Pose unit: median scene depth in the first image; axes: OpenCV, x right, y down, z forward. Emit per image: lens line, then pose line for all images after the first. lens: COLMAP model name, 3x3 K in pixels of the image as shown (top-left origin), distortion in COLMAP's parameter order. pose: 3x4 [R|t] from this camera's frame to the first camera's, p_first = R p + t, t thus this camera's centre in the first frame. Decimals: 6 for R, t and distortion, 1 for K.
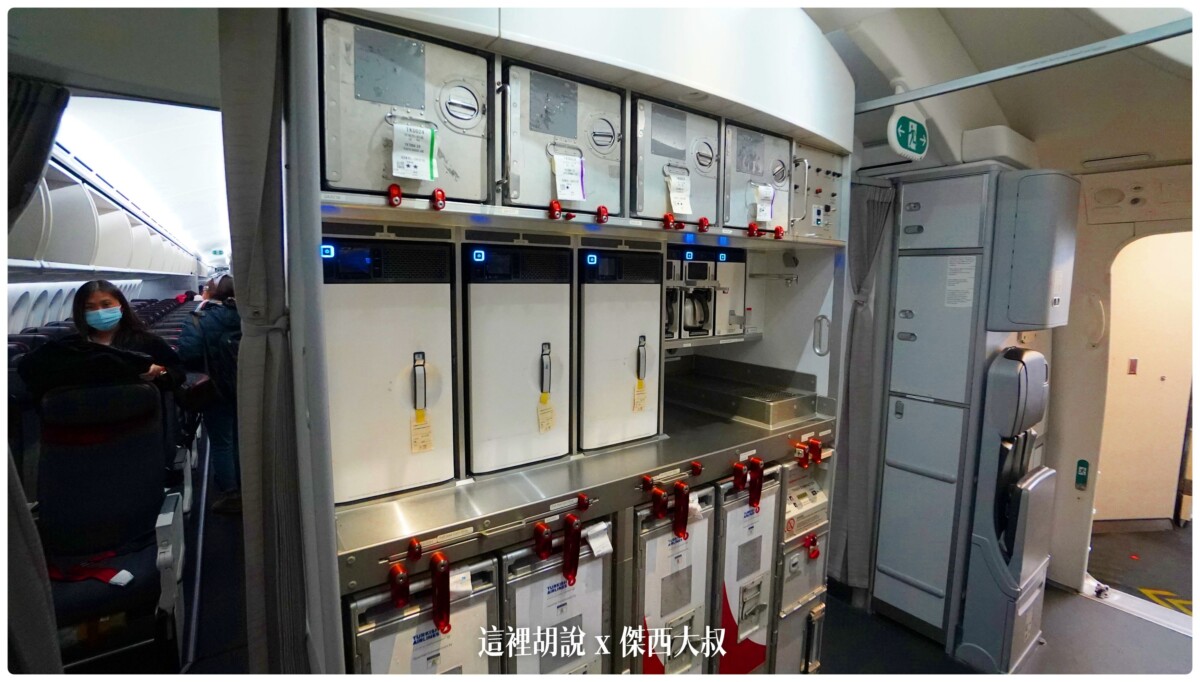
lens RADIAL K [[518.6, 0, 594.2], [0, 518.6, 339.7], [0, 0, 1]] dist [-0.027131, 0.001508]
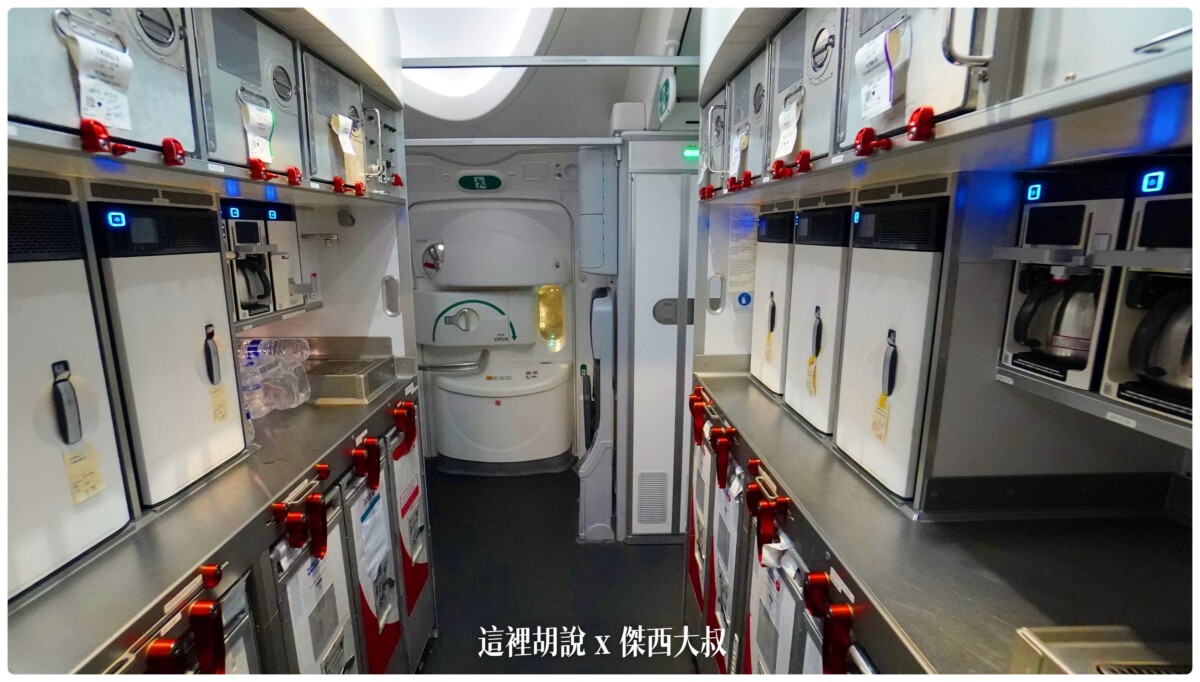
lens RADIAL K [[518.6, 0, 596.9], [0, 518.6, 332.0], [0, 0, 1]] dist [-0.027131, 0.001508]
pose [[0.600687, -0.162208, 0.782856, -0.150200], [0.107324, 0.986699, 0.122095, -0.027967], [-0.792248, 0.010678, 0.610106, 0.138447]]
